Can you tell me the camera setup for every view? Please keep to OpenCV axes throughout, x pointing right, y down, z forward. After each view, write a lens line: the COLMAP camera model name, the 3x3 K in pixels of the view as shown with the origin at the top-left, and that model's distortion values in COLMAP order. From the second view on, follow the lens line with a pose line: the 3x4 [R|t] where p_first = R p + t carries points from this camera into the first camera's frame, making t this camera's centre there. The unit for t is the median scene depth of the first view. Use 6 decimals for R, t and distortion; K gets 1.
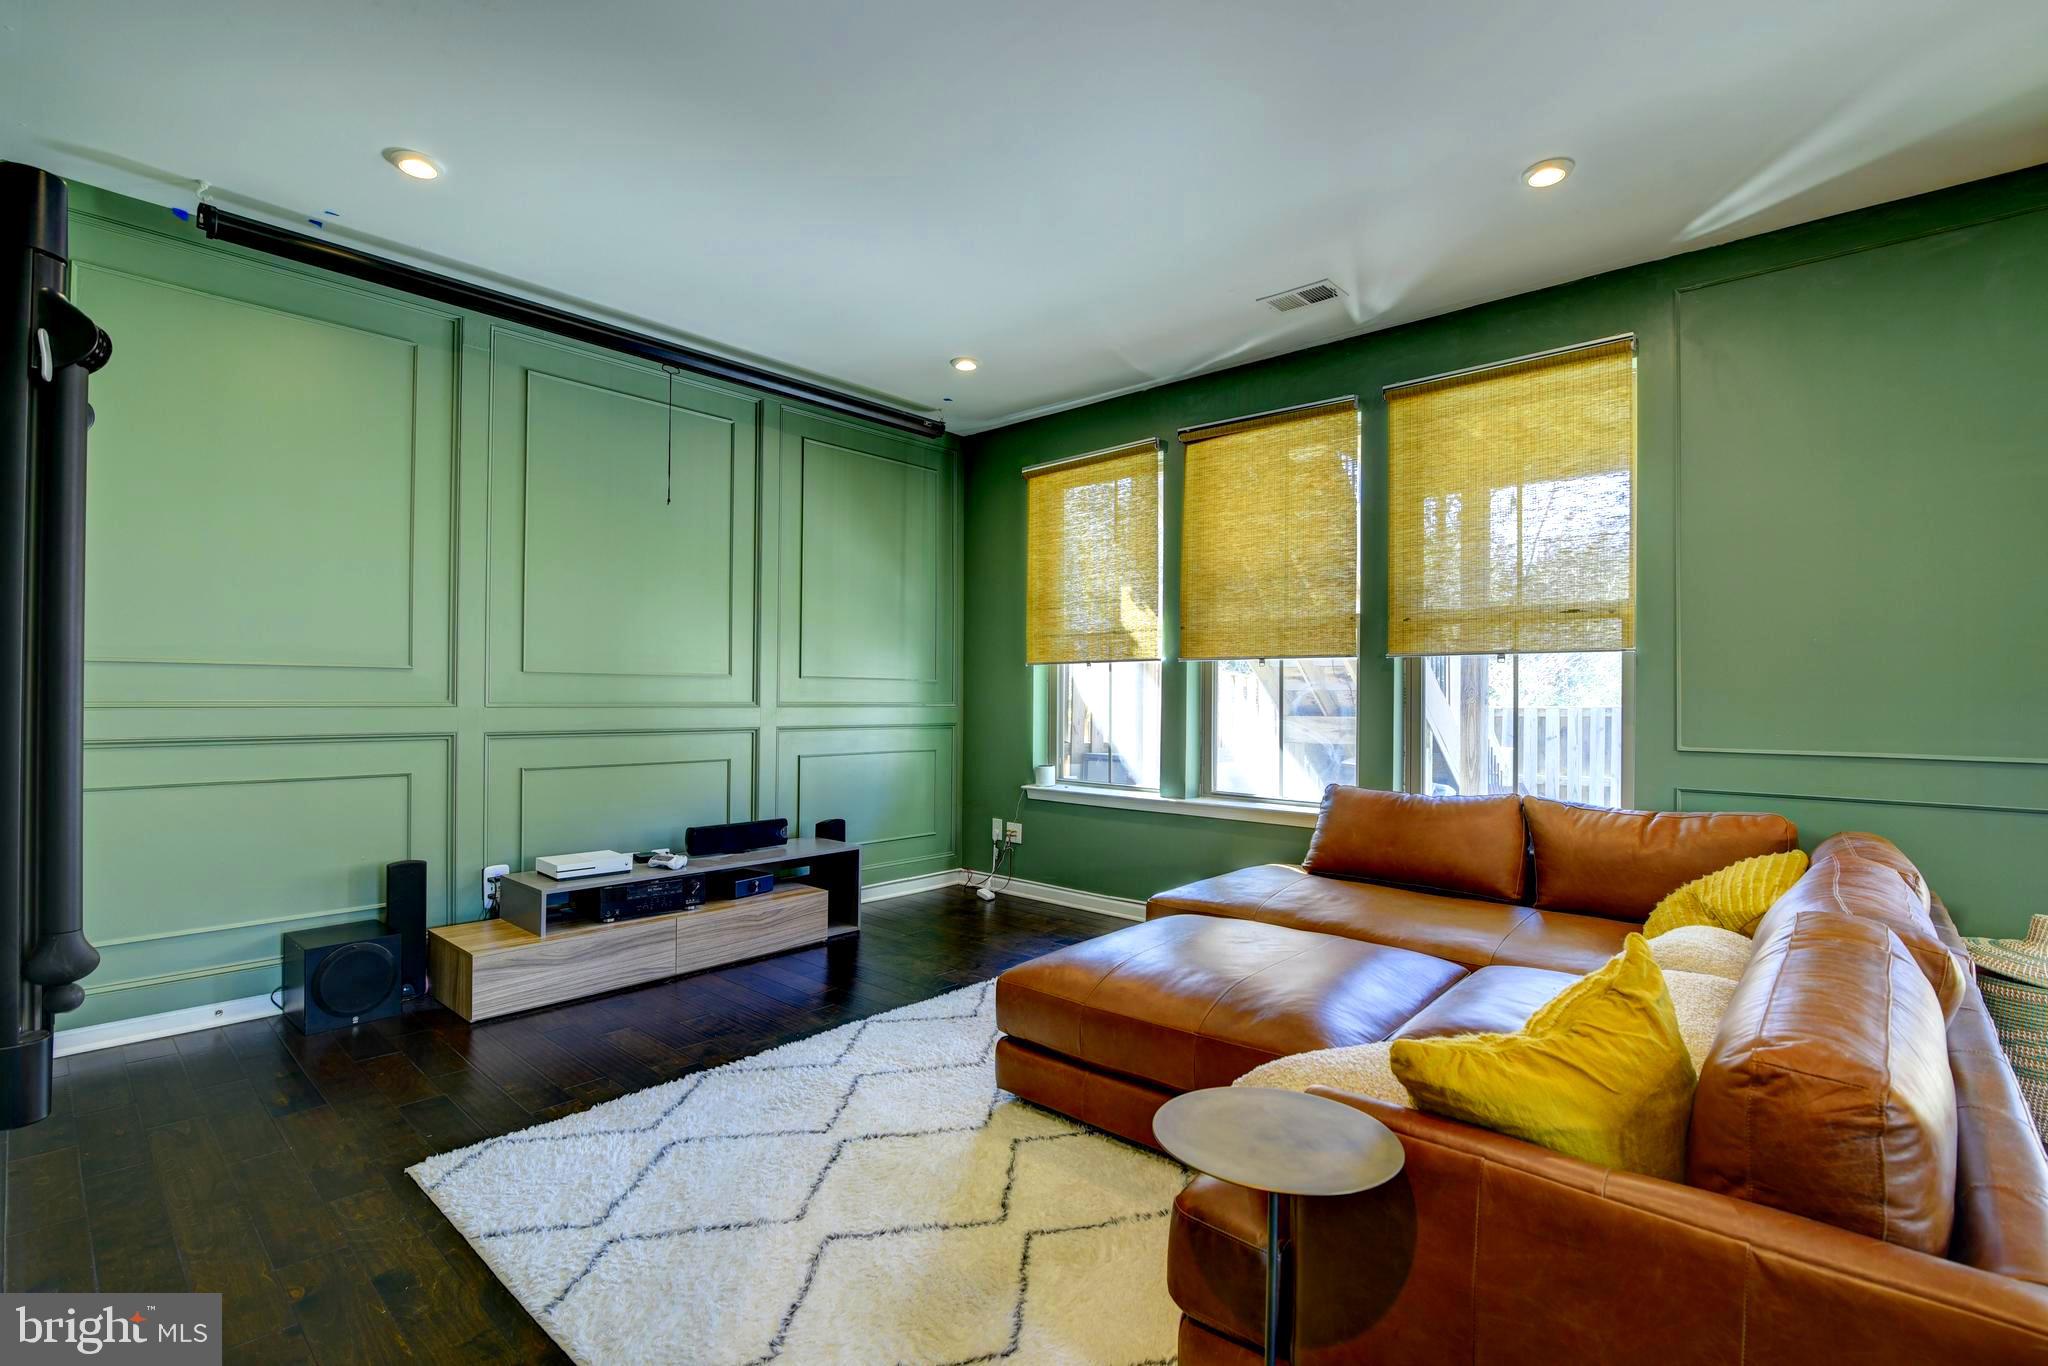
lens RADIAL K [[949.2, 0, 1035.7], [0, 949.2, 683.9], [0, 0, 1]] dist [-0.020066, 0.001551]
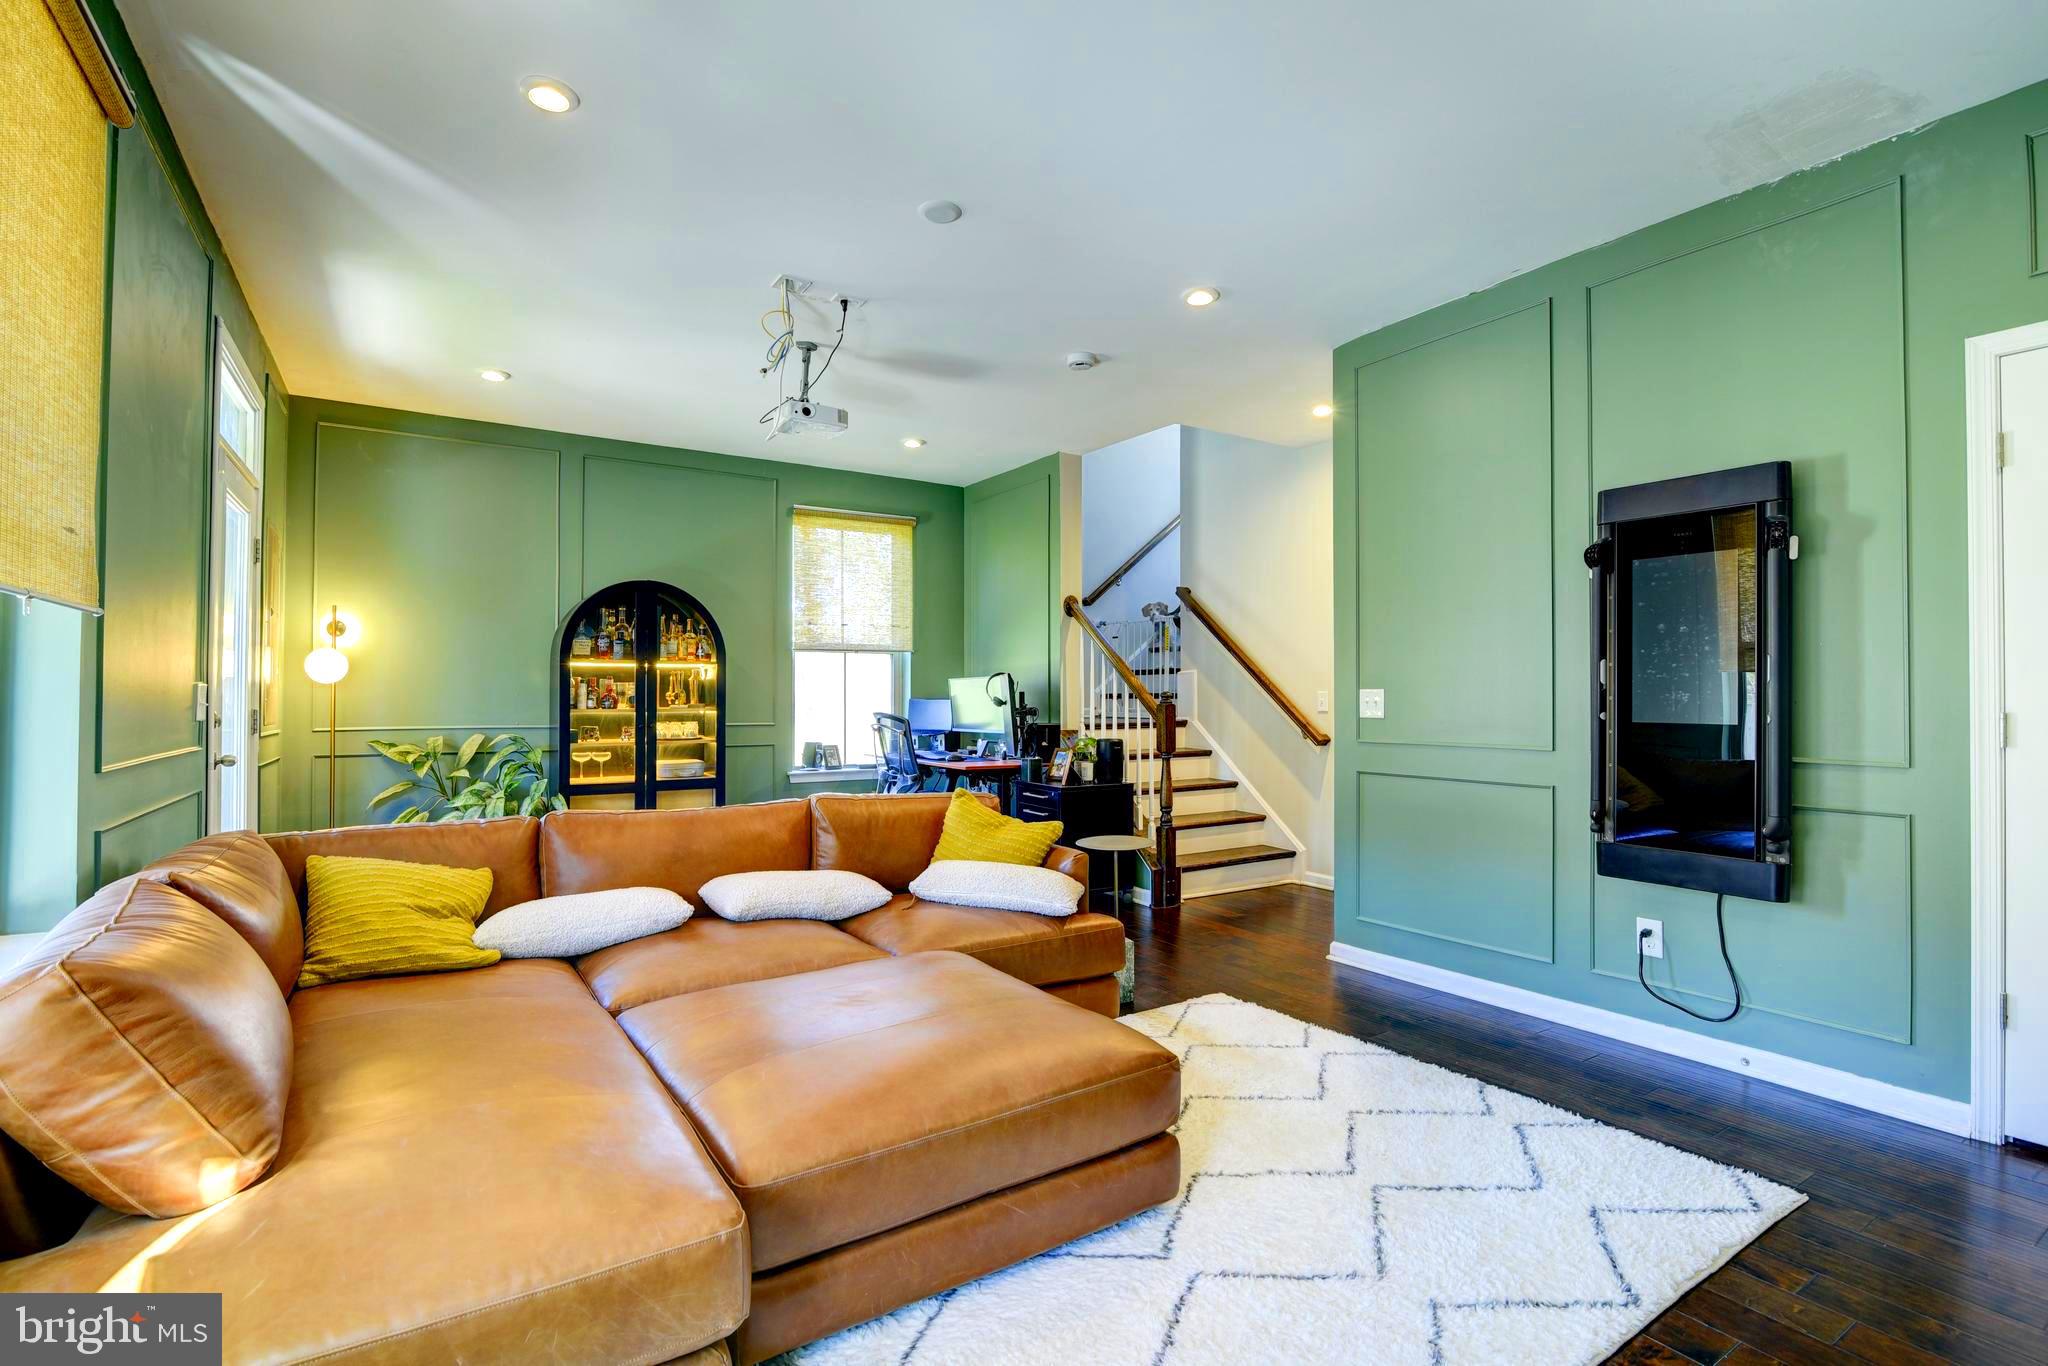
lens RADIAL K [[949.2, 0, 1014.3], [0, 949.2, 685.3], [0, 0, 1]] dist [-0.020066, 0.001551]
pose [[-0.964263, -0.004615, 0.264907, -0.067657], [-0.011331, 0.999652, -0.023833, 0.013662], [-0.264705, -0.025983, -0.963979, 1.094383]]
